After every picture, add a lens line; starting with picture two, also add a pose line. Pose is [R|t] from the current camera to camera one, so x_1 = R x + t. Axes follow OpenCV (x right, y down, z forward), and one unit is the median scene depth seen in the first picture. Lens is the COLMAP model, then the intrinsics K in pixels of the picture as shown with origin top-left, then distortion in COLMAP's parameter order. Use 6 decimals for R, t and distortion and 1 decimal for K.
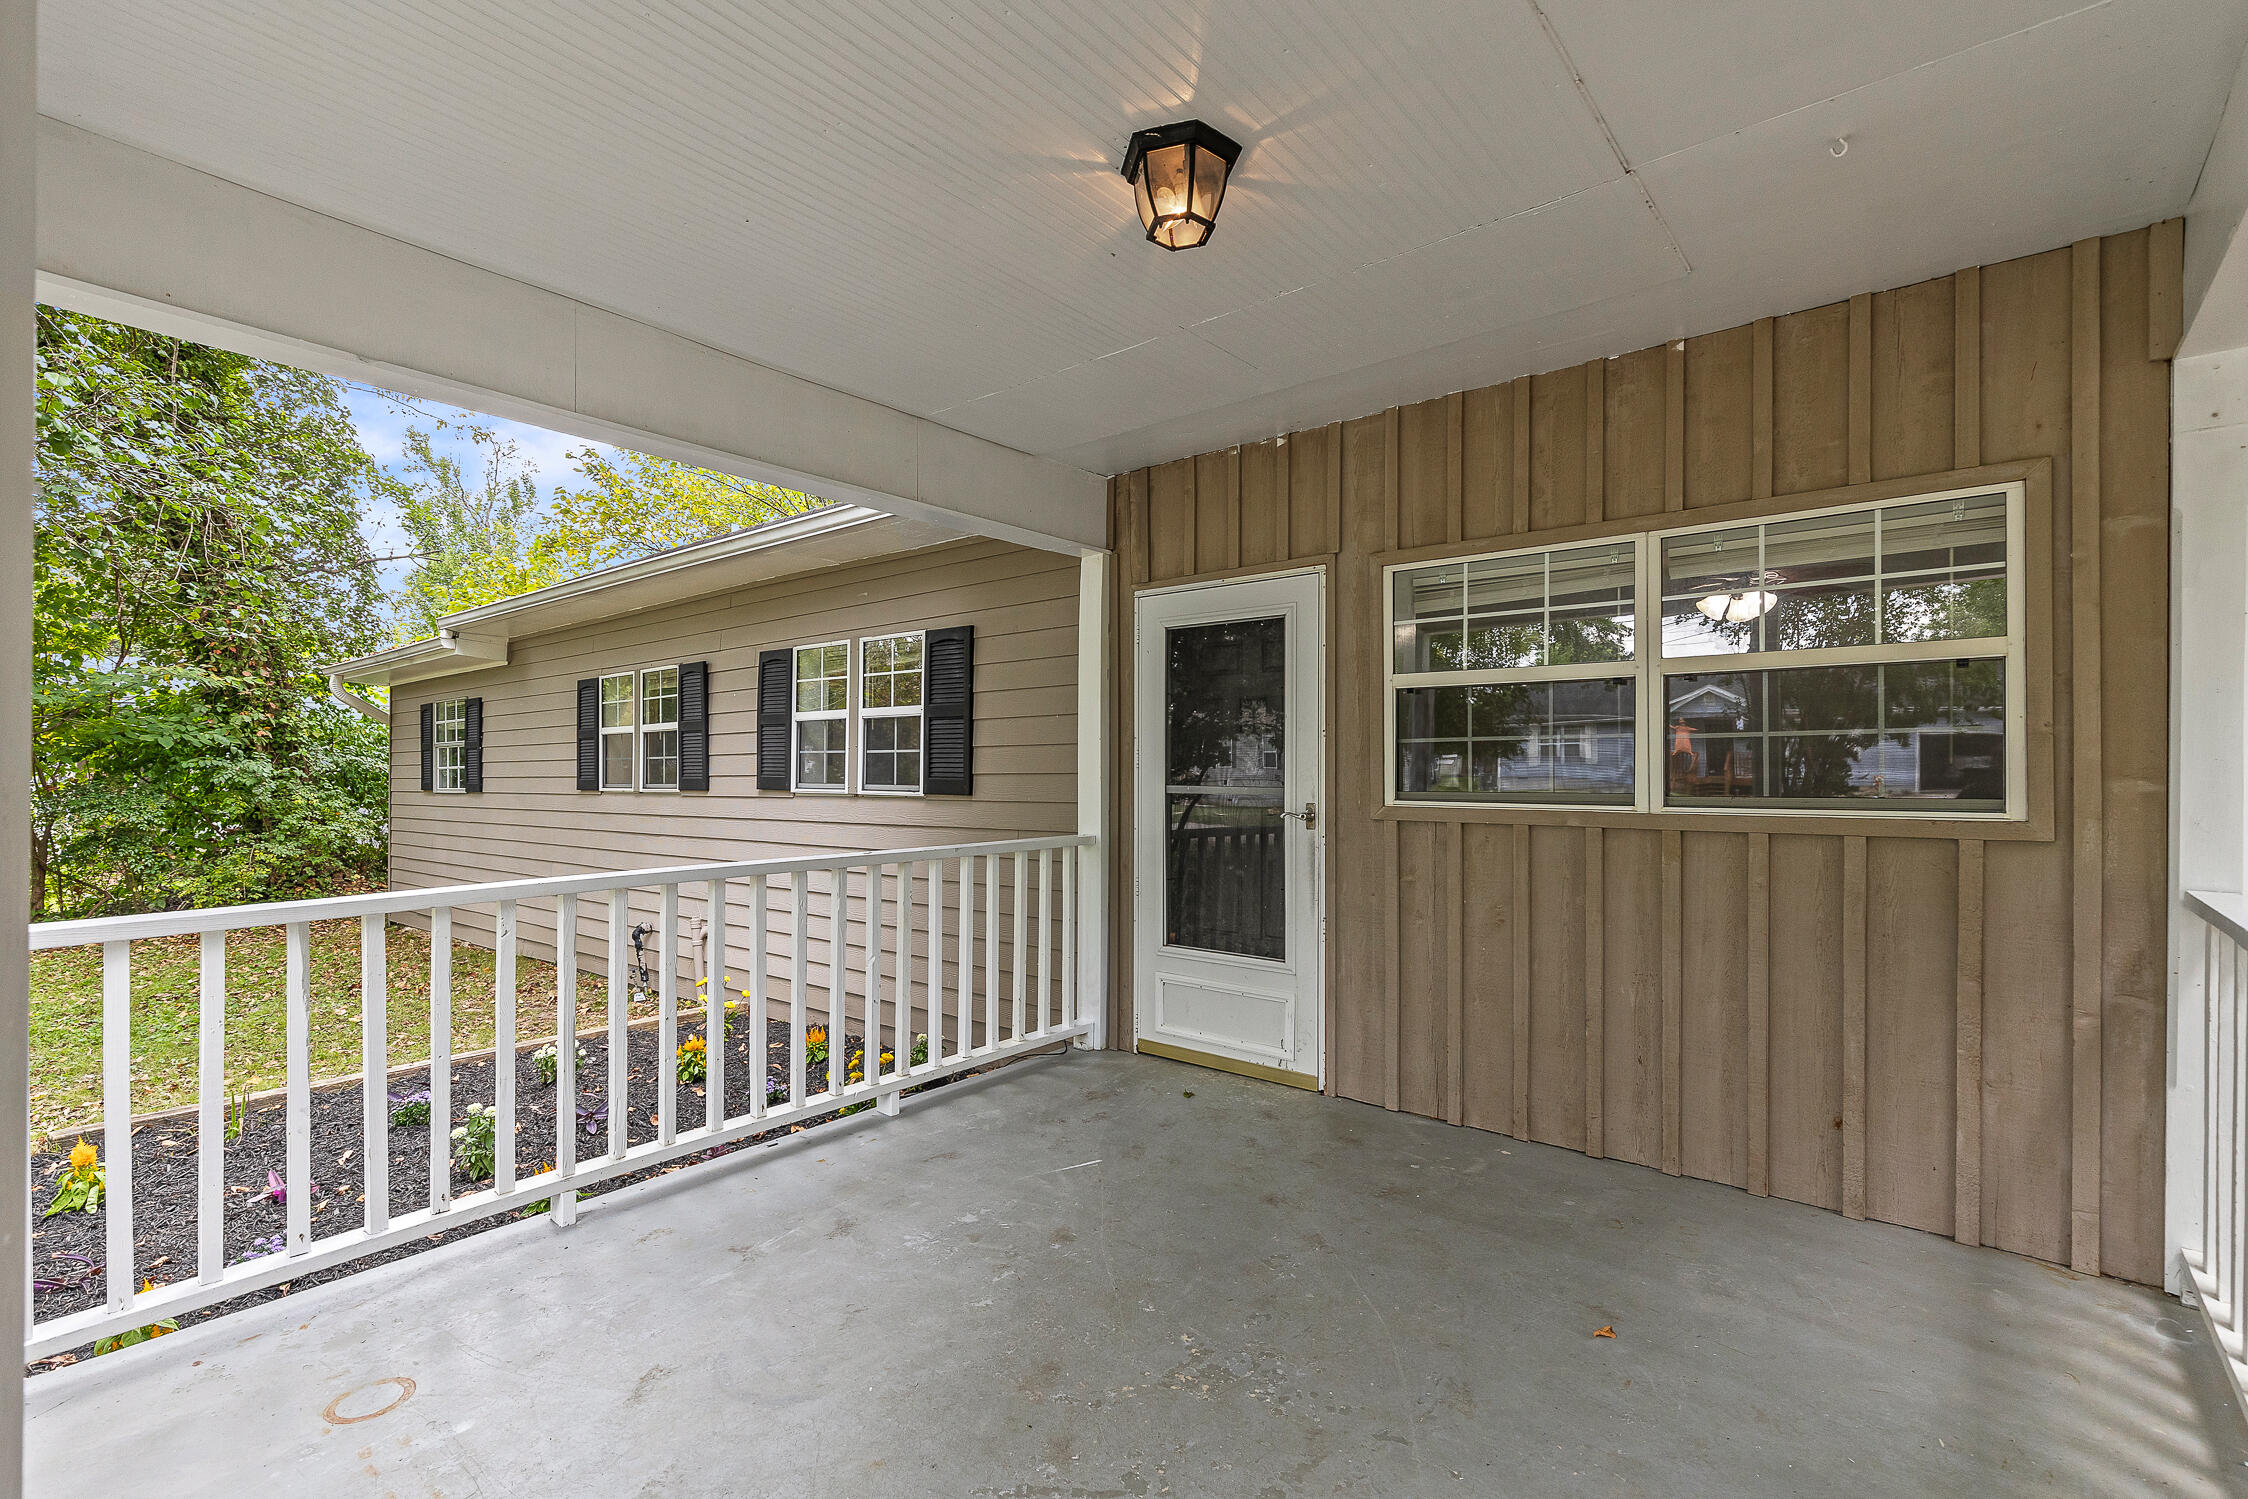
lens RADIAL K [[1047.4, 0, 1119.3], [0, 1047.4, 770.6], [0, 0, 1]] dist [0.020211, -0.002373]
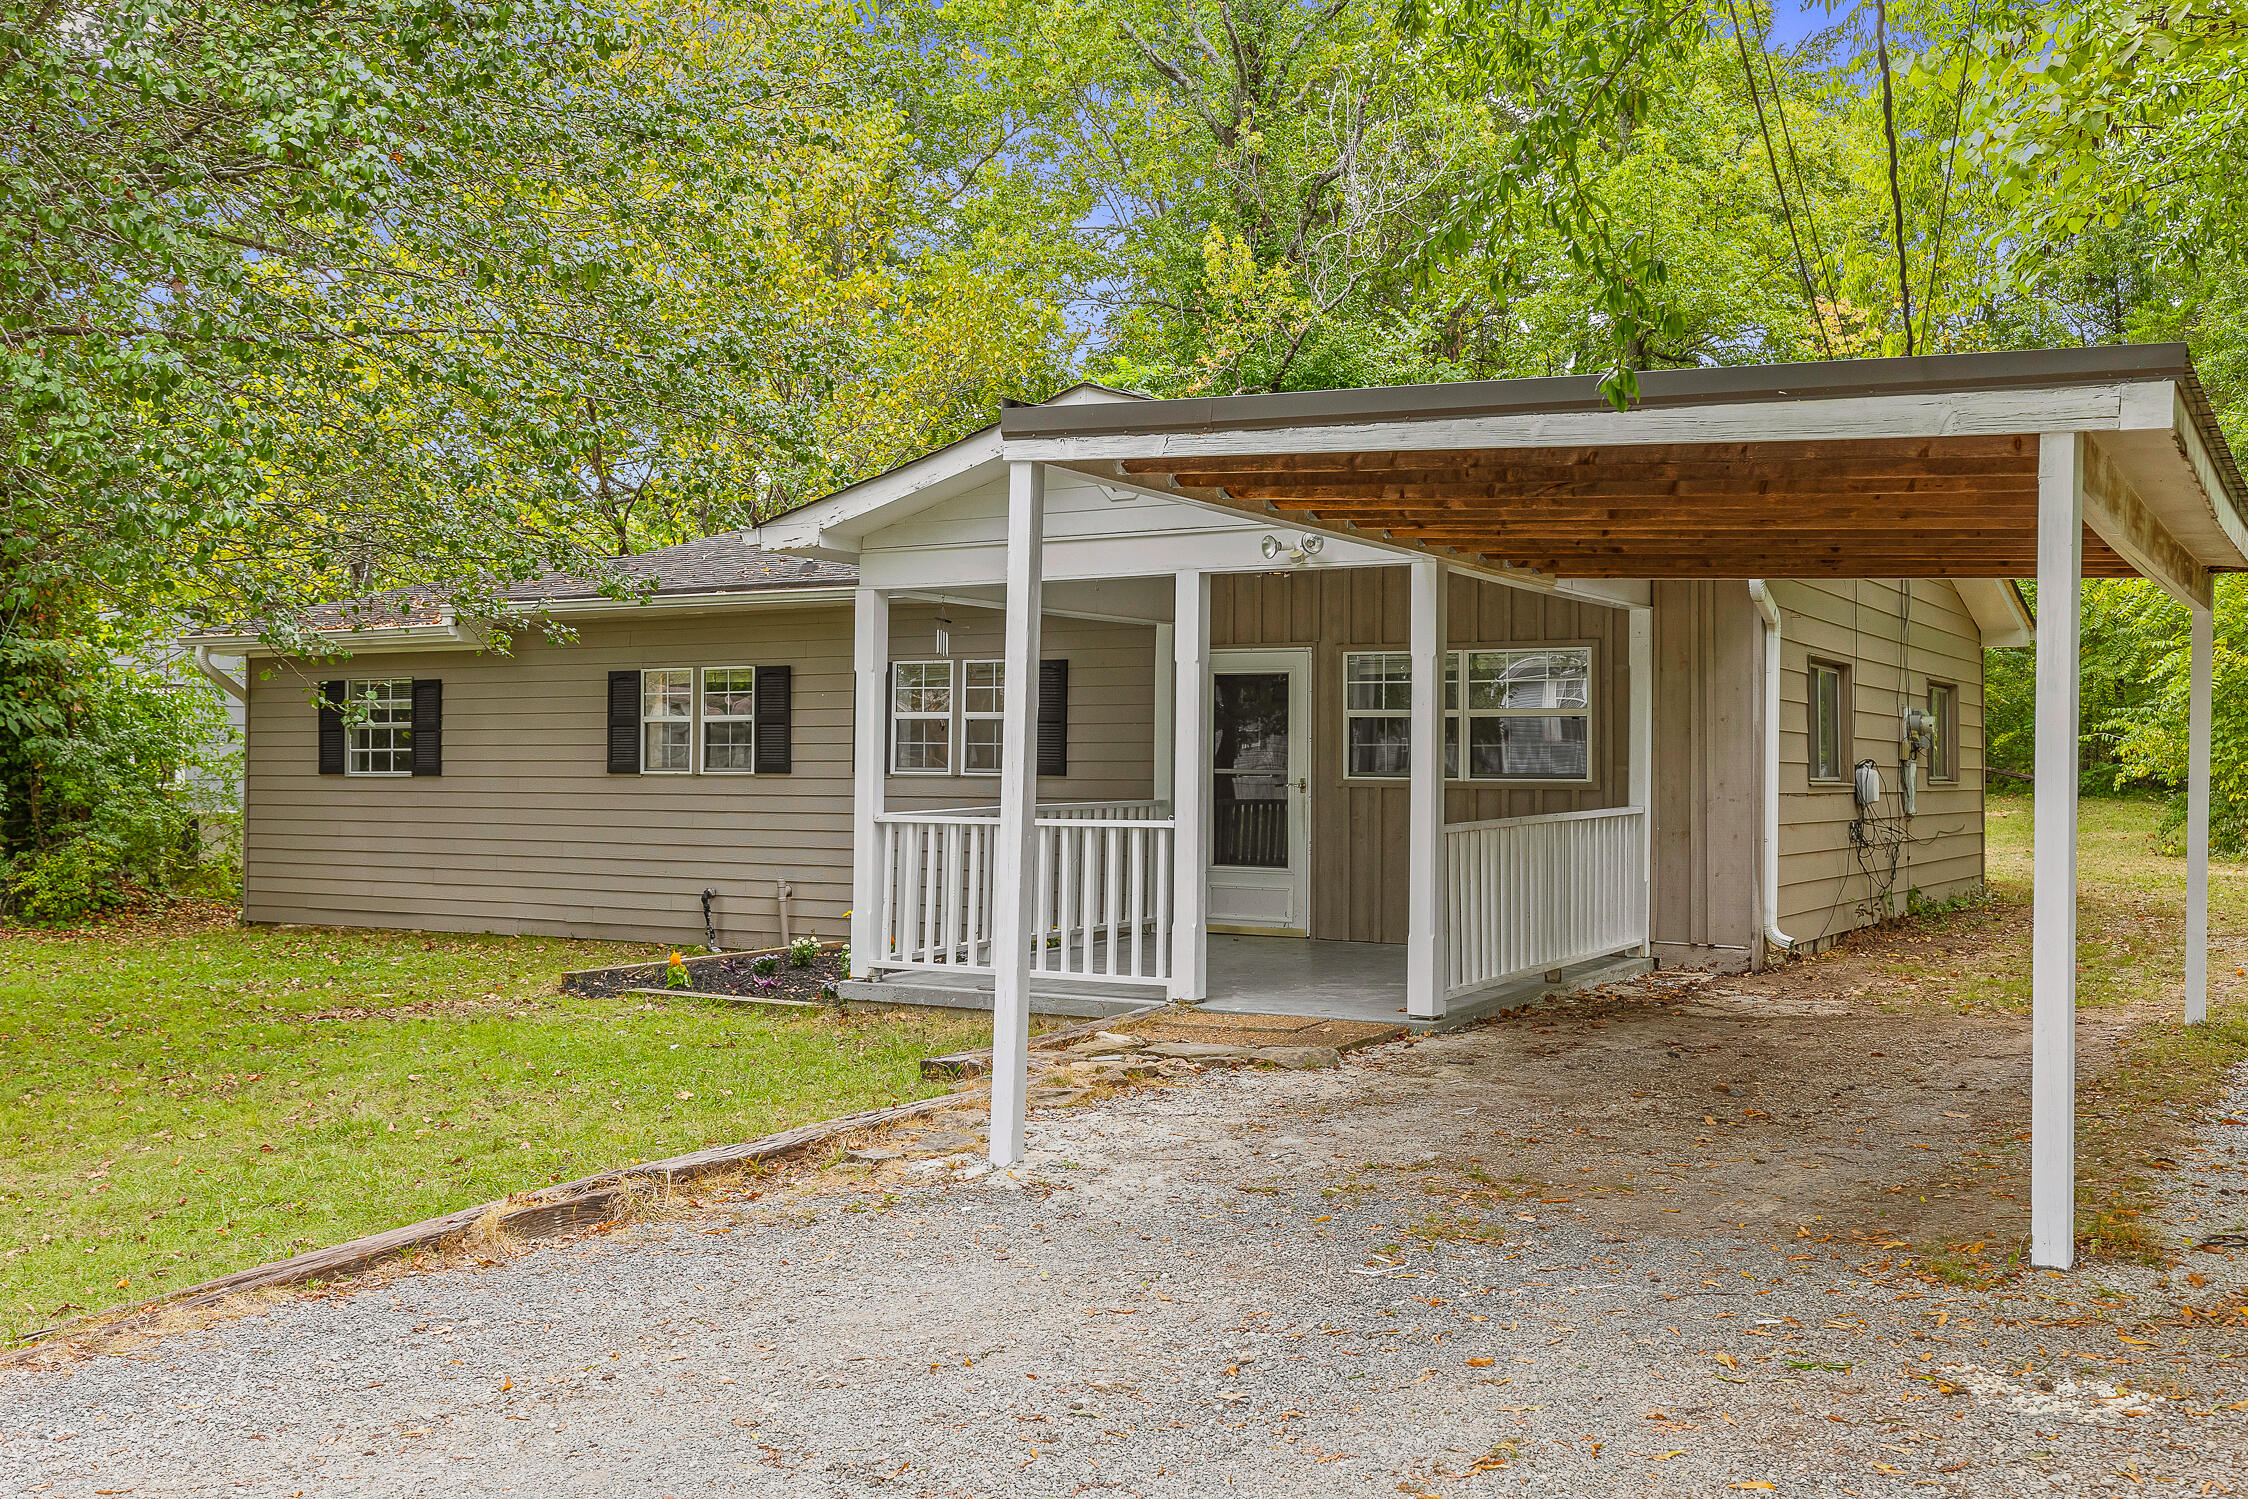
lens RADIAL K [[2177.1, 0, 1121.0], [0, 2177.1, 751.0], [0, 0, 1]] dist [0.005659, 0.000000]
pose [[0.986471, 0.002345, 0.163920, -0.713772], [-0.002989, 0.999989, 0.003682, -0.027645], [-0.163910, -0.004122, 0.986467, -2.549602]]
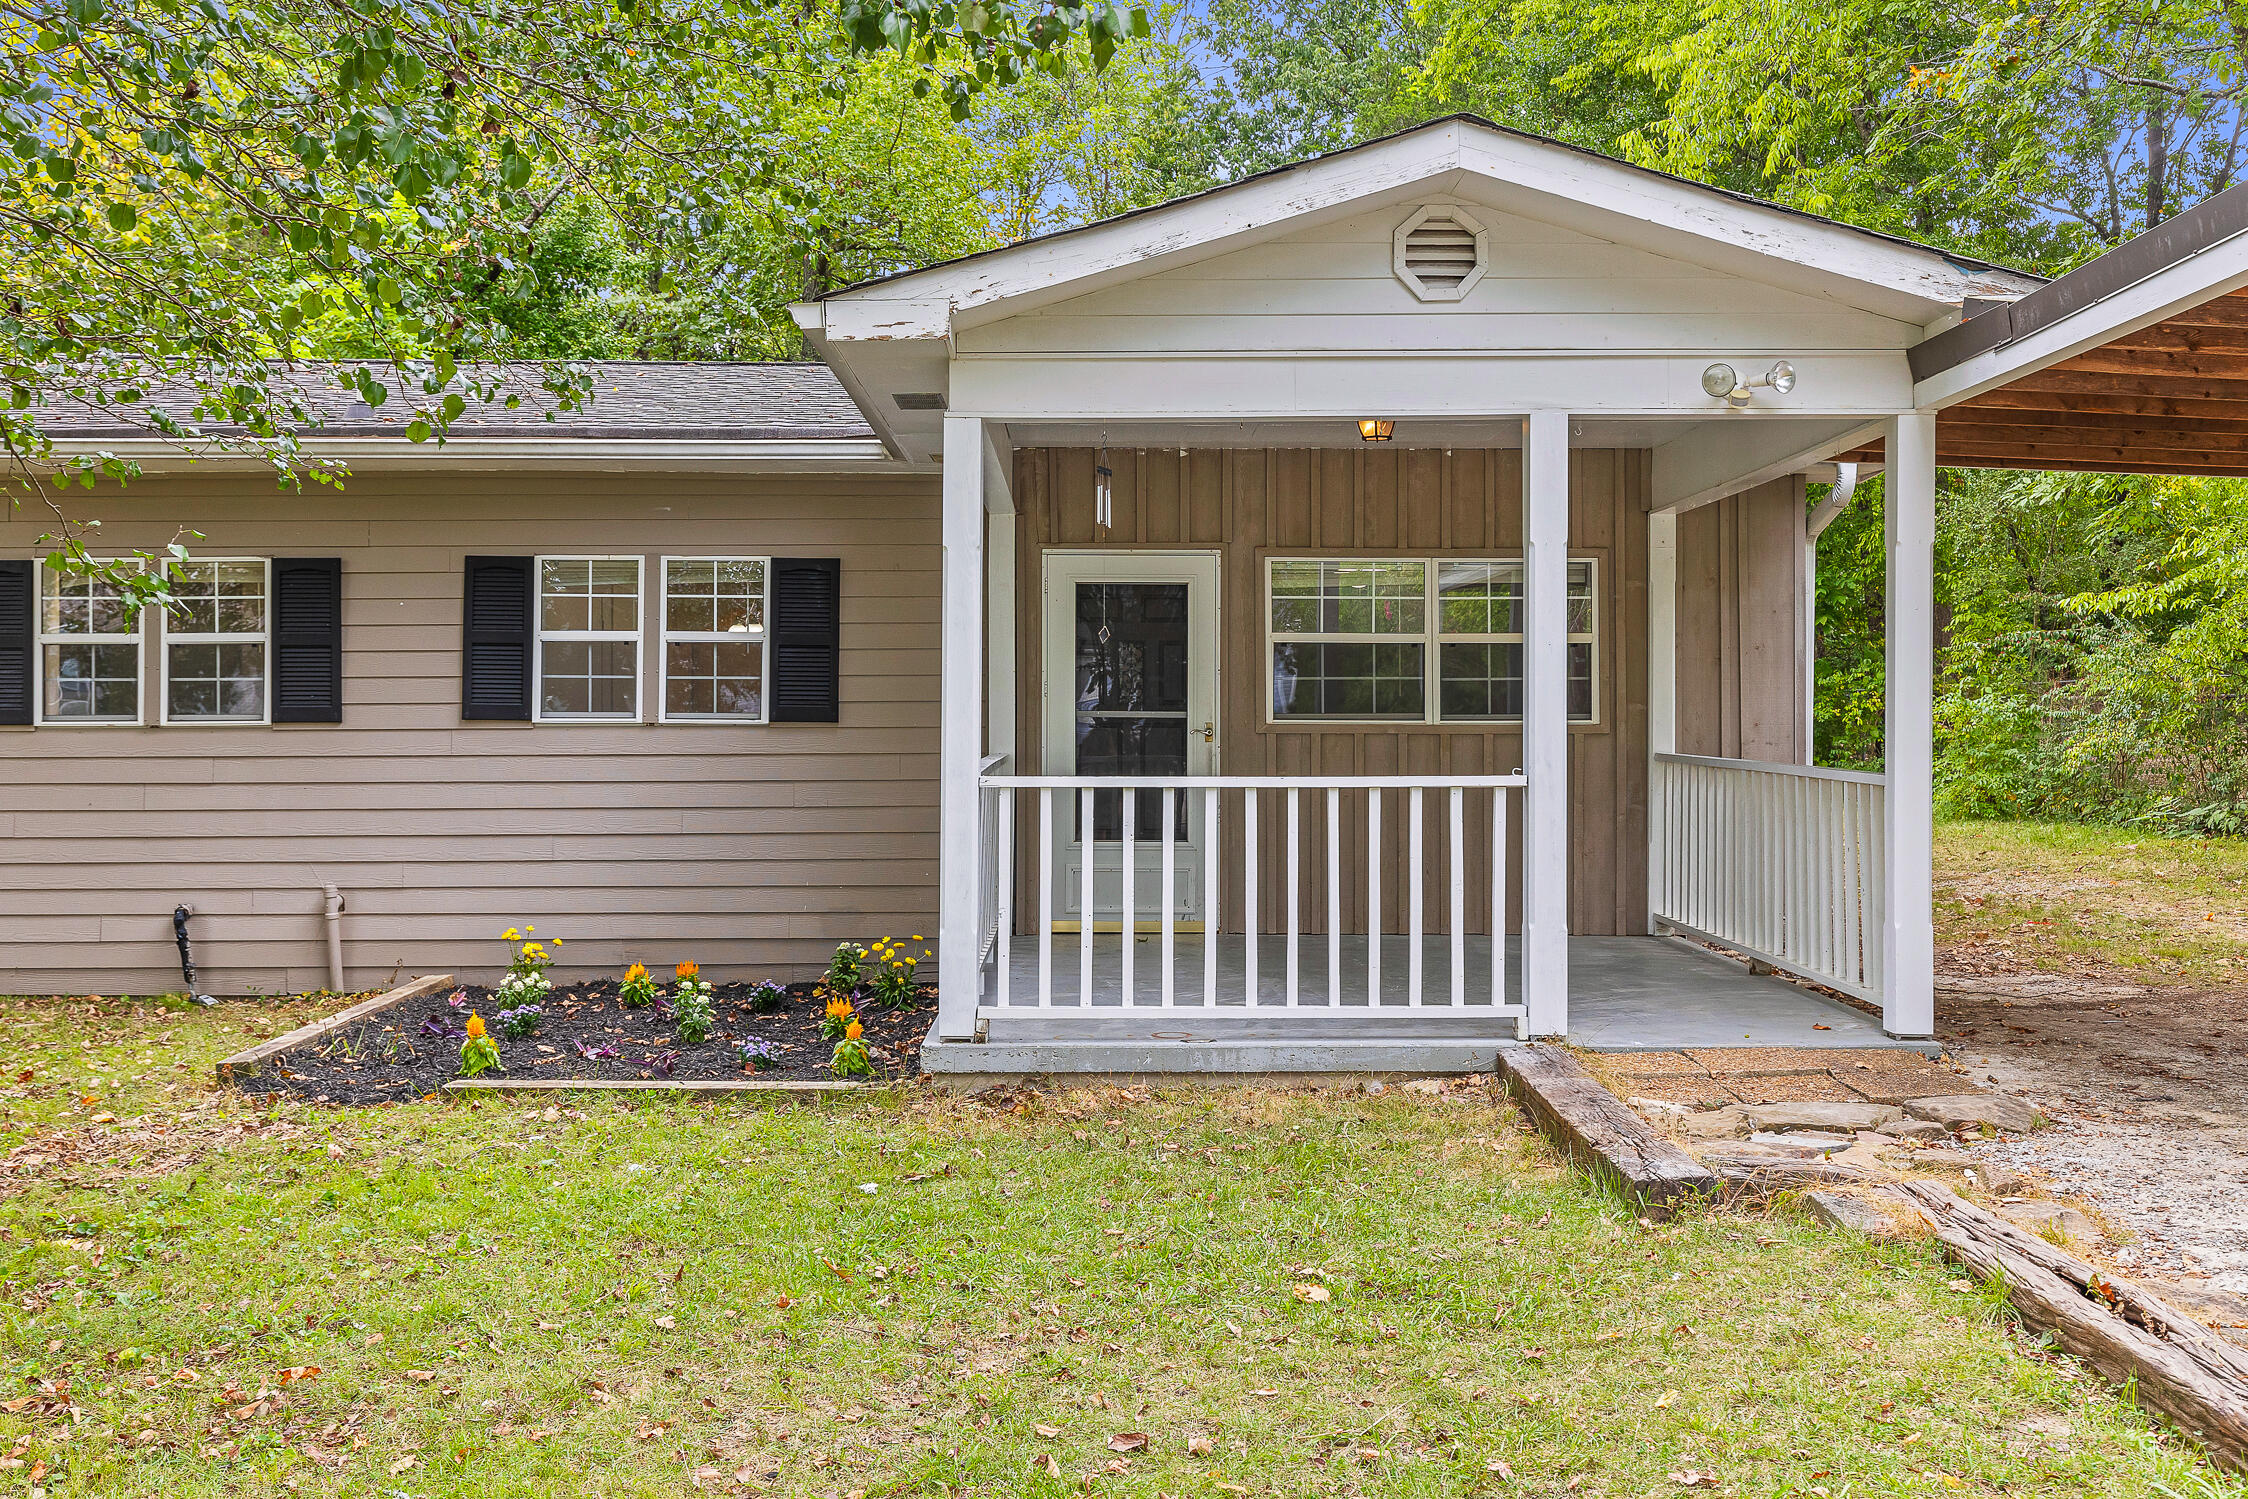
lens RADIAL K [[2177.1, 0, 1044.4], [0, 2177.1, 709.4], [0, 0, 1]] dist [0.005659, 0.000000]
pose [[0.764052, 0.002469, 0.645149, -1.744471], [-0.002050, 0.999997, -0.001399, 0.017550], [-0.645151, -0.000253, 0.764055, -0.991993]]
